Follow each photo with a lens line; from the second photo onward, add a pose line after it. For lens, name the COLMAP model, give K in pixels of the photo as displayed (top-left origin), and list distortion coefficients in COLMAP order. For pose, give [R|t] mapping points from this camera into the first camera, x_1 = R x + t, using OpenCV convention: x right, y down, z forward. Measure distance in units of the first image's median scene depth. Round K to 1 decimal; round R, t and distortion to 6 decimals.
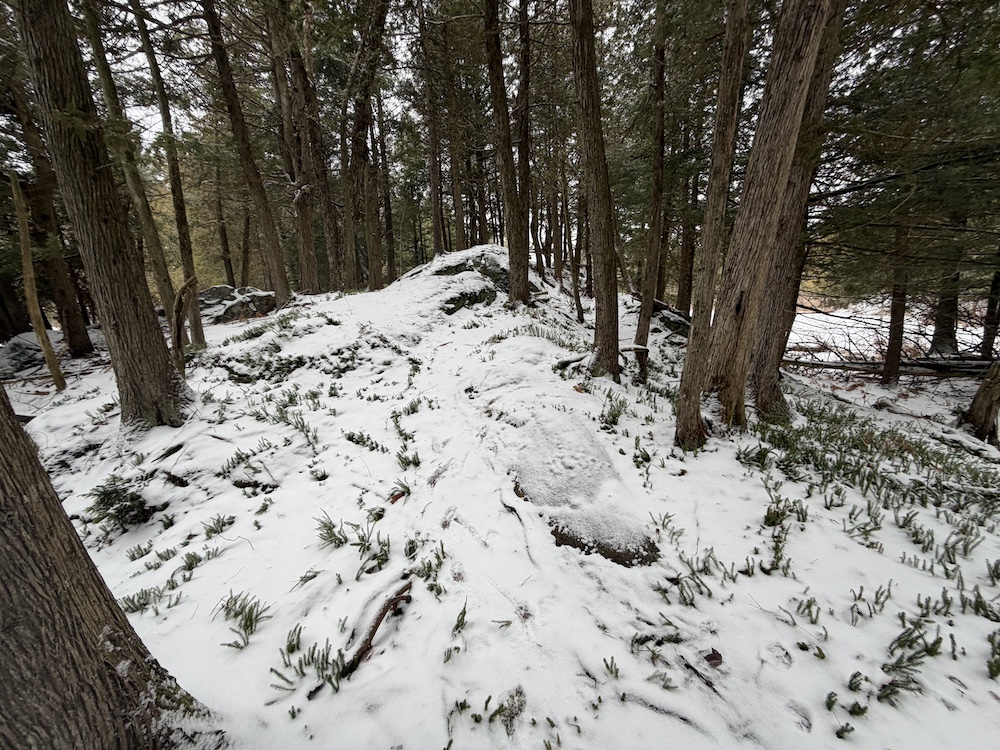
lens RADIAL K [[397.0, 0, 499.7], [0, 397.0, 375.2], [0, 0, 1]] dist [0.000594, 0.000244]
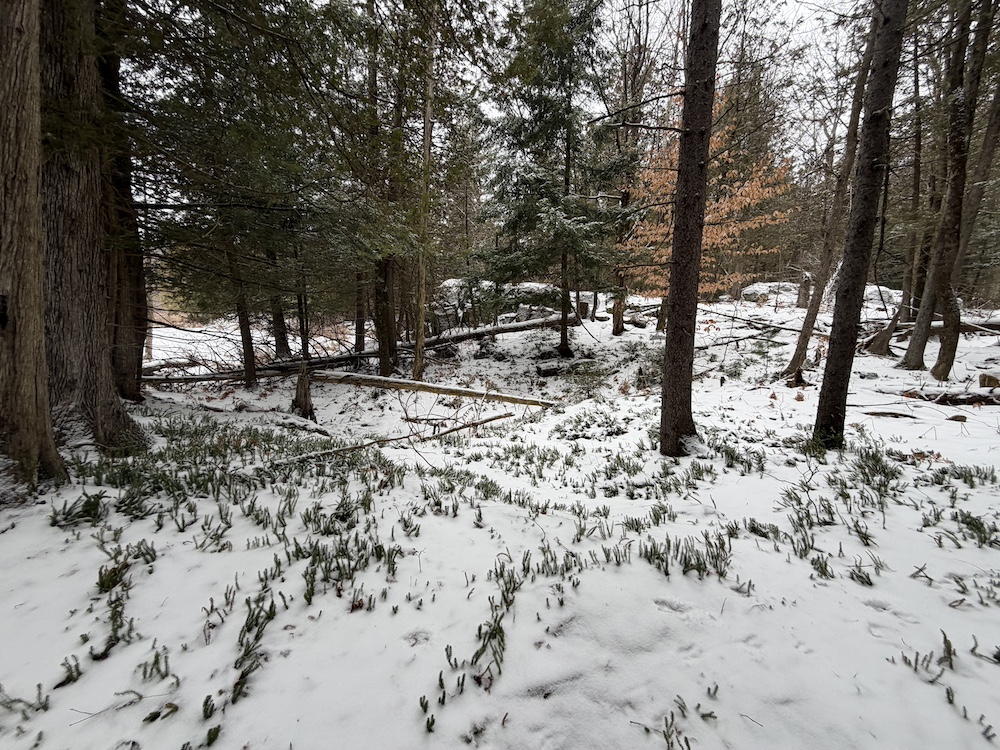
lens RADIAL K [[397.0, 0, 498.6], [0, 397.0, 375.1], [0, 0, 1]] dist [0.000594, 0.000244]
pose [[0.232285, -0.123113, 0.964825, 0.122909], [0.159897, 0.983295, 0.086974, 0.008216], [-0.959415, 0.134070, 0.248090, -0.006146]]
